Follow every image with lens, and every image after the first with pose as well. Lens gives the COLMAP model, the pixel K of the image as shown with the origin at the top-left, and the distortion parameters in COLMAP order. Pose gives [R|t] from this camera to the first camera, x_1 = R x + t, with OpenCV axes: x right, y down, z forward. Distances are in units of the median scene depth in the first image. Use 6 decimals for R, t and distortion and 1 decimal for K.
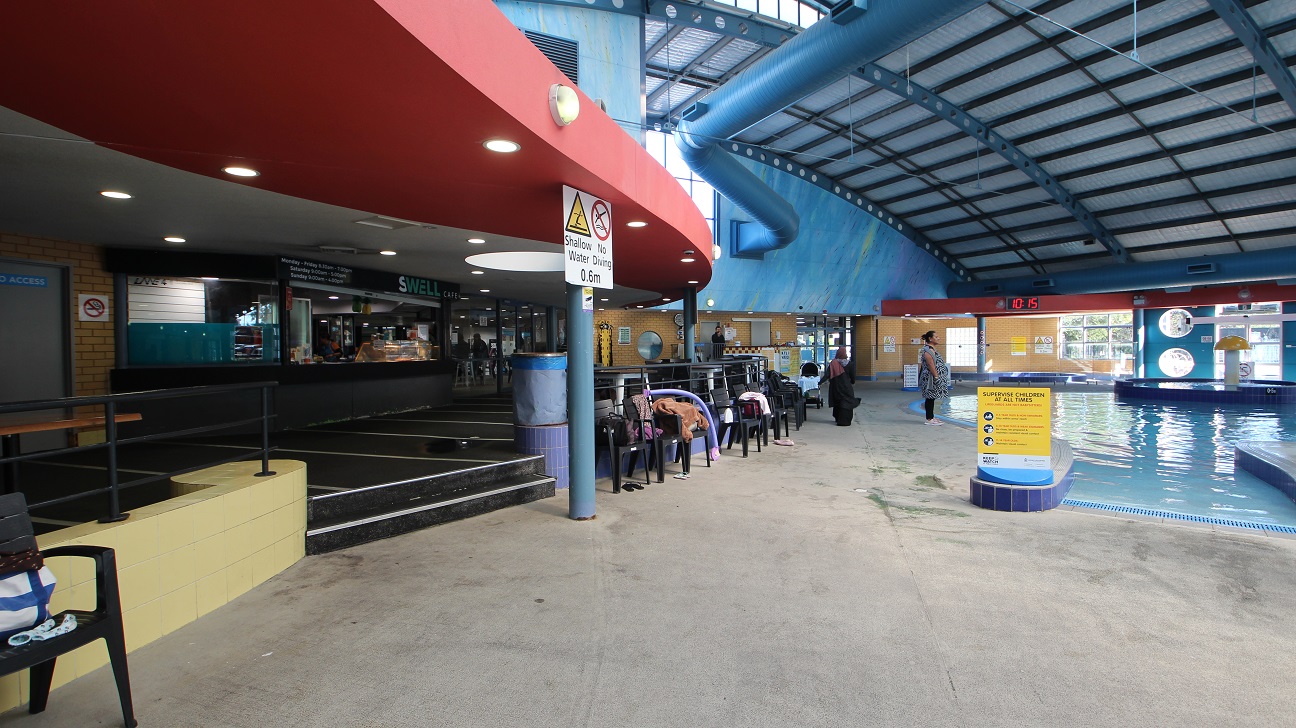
lens RADIAL K [[590.9, 0, 646.1], [0, 590.9, 362.5], [0, 0, 1]] dist [0.000258, -0.018525]
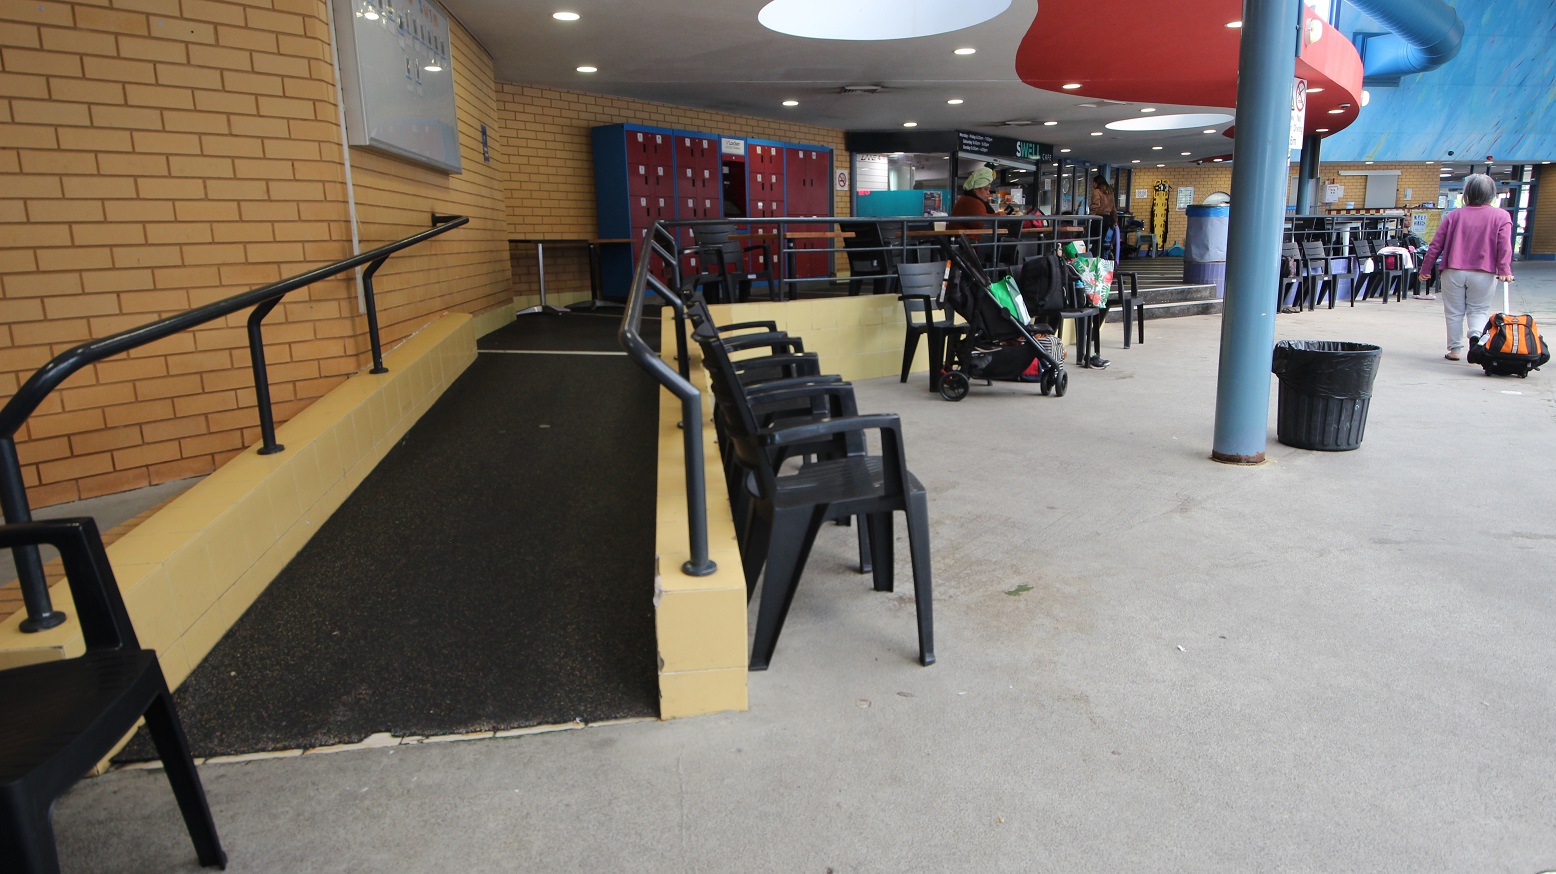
lens RADIAL K [[871.9, 0, 778.0], [0, 871.9, 437.0], [0, 0, 1]] dist [-0.003059, -0.020746]
pose [[0.930278, 0.066499, -0.360778, -0.105416], [0.009000, 0.979000, 0.203659, 0.025707], [0.366745, -0.192707, 0.910144, -0.339823]]
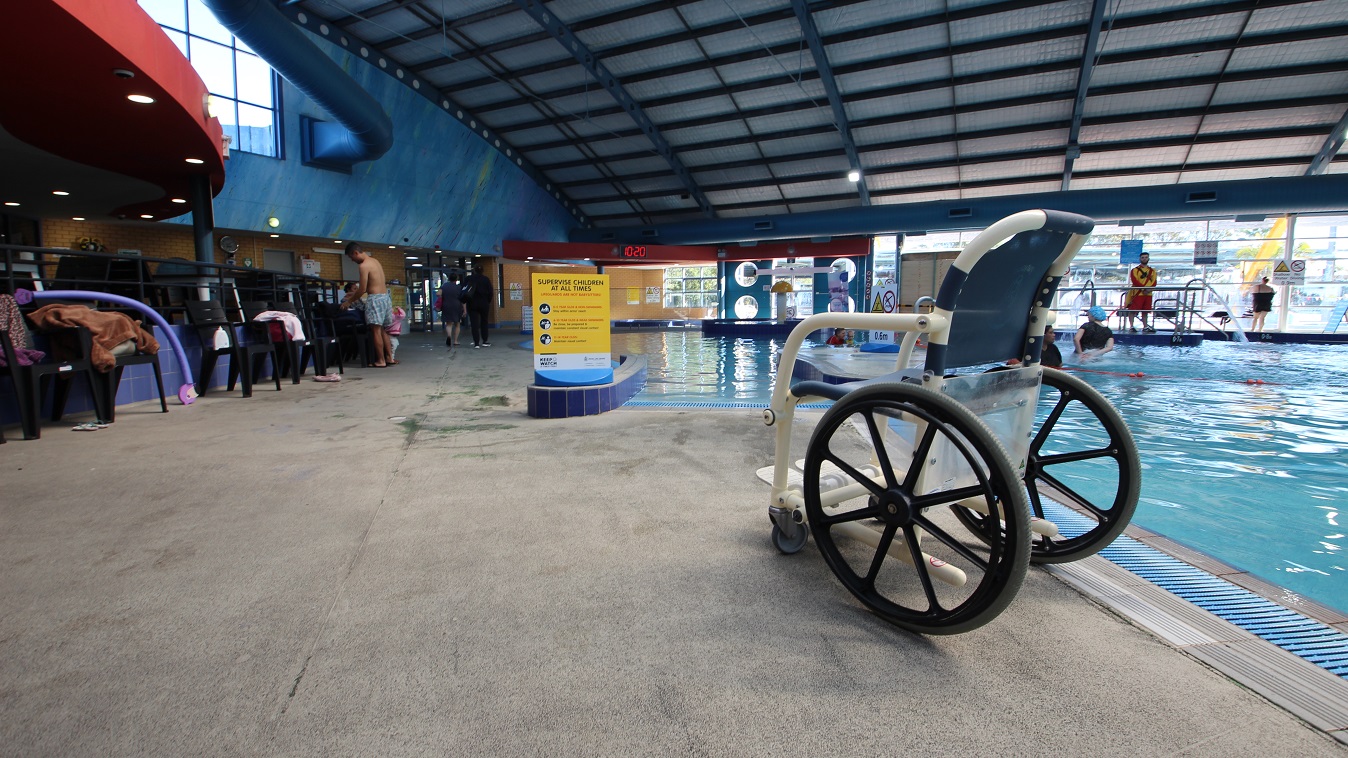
lens RADIAL K [[620.2, 0, 674.0], [0, 620.2, 379.0], [0, 0, 1]] dist [0.017903, -0.029210]
pose [[0.818096, -0.060256, 0.571916, 0.061641], [0.009808, 0.995813, 0.090886, 0.030330], [-0.574998, -0.068744, 0.815261, 0.050090]]
